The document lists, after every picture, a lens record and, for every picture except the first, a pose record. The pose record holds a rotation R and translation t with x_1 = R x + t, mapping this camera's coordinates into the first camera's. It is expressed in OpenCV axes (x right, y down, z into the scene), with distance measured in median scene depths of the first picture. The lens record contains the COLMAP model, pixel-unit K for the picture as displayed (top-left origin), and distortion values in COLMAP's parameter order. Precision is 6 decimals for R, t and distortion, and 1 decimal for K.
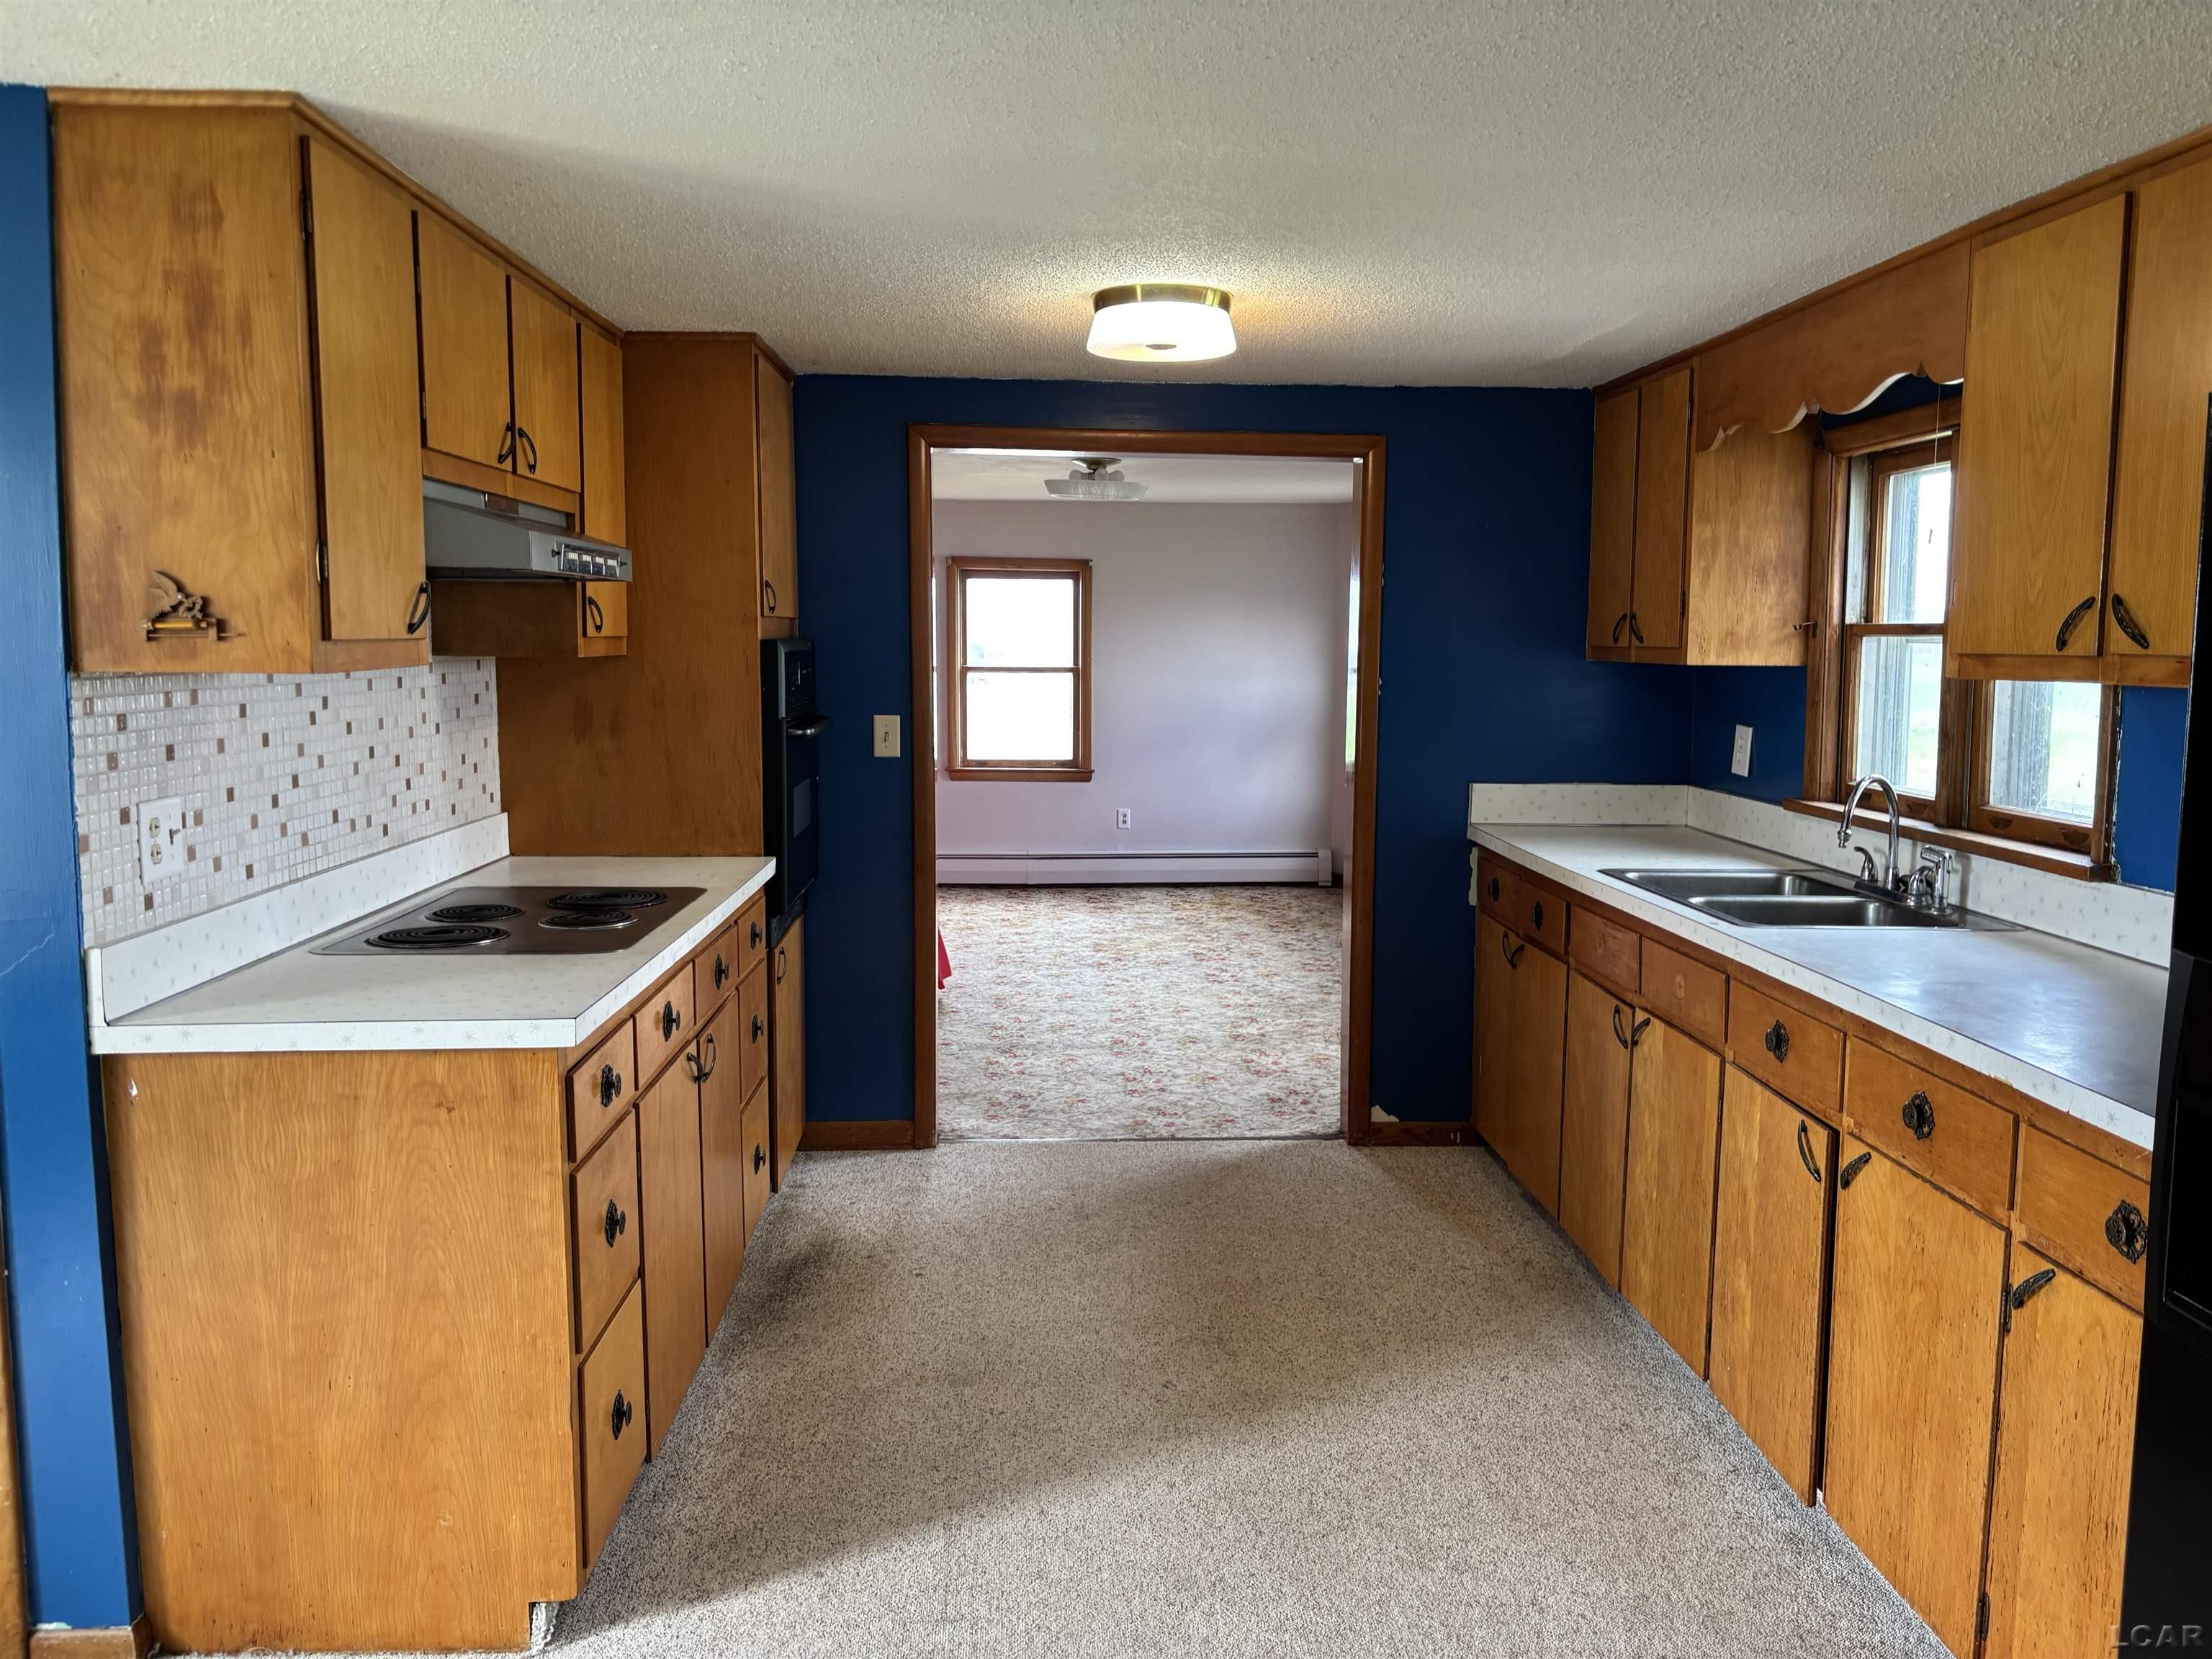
lens RADIAL K [[1669.8, 0, 1080.4], [0, 1669.8, 818.5], [0, 0, 1]] dist [0.052456, -0.066813]
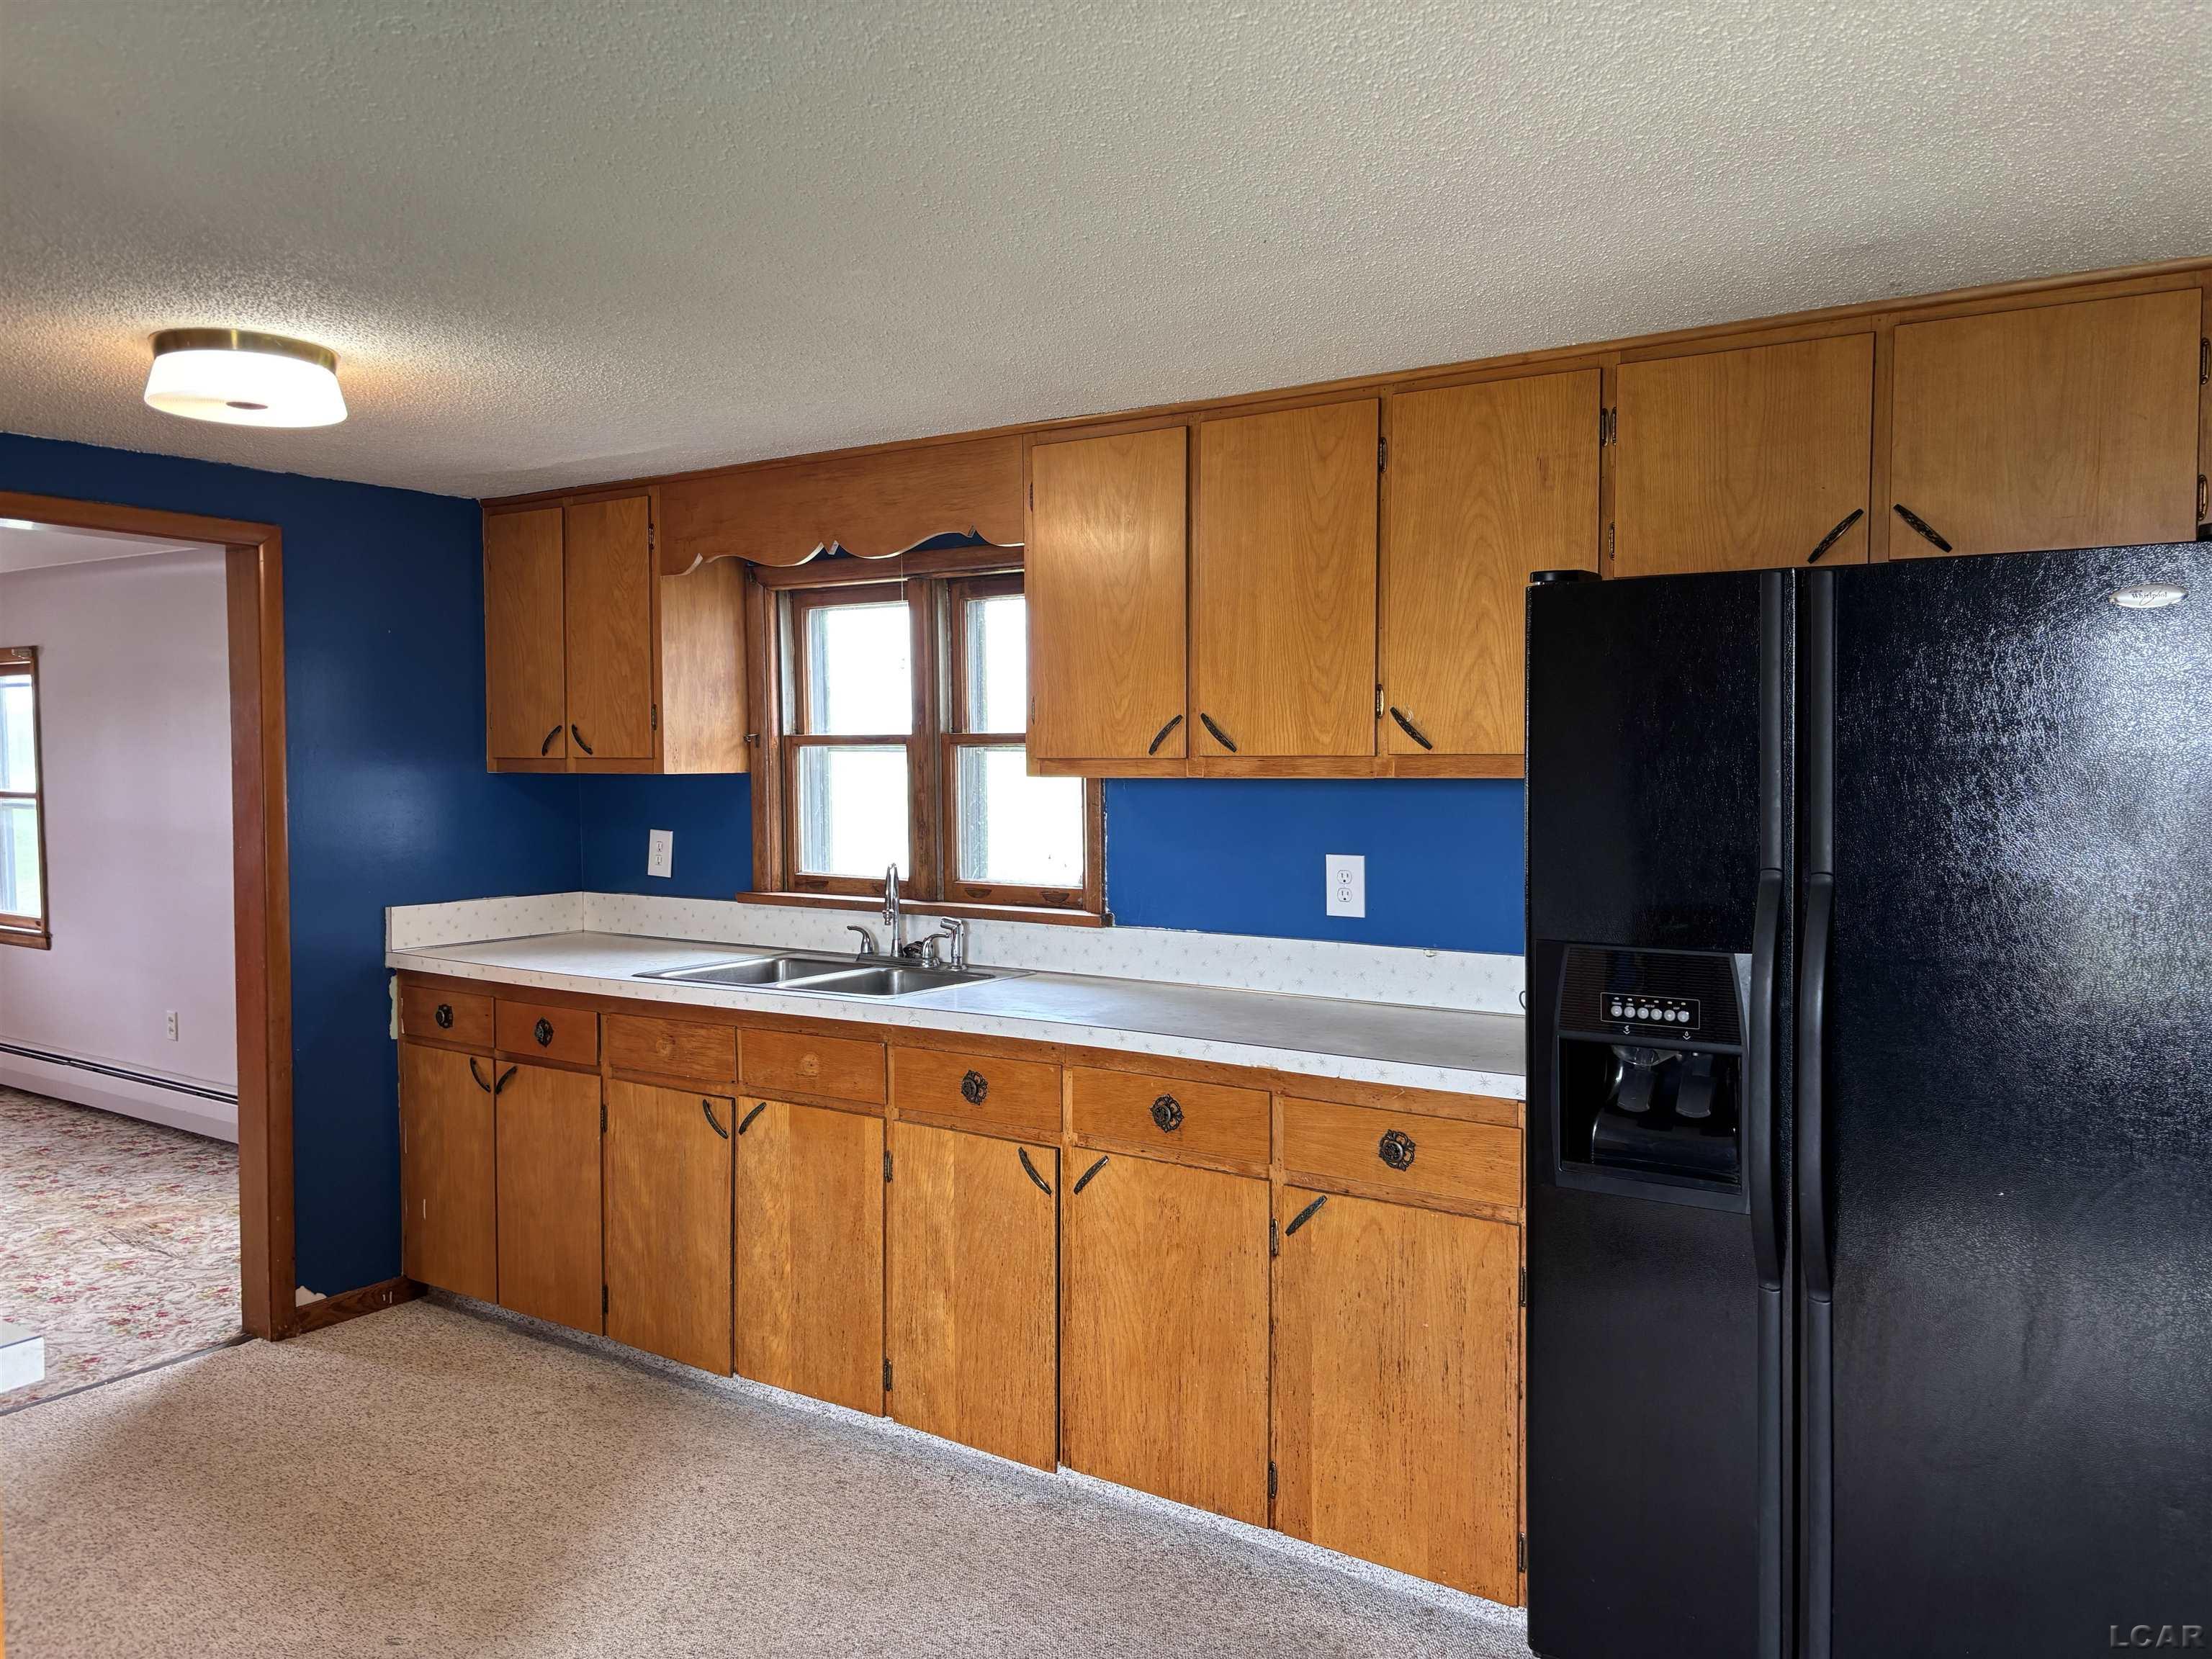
lens RADIAL K [[1669.8, 0, 1080.4], [0, 1669.8, 818.5], [0, 0, 1]] dist [0.052456, -0.066813]
pose [[0.596382, -0.043146, 0.801541, -0.343488], [0.096271, 0.995191, -0.018060, -0.019842], [-0.796907, 0.087936, 0.597667, 0.166728]]
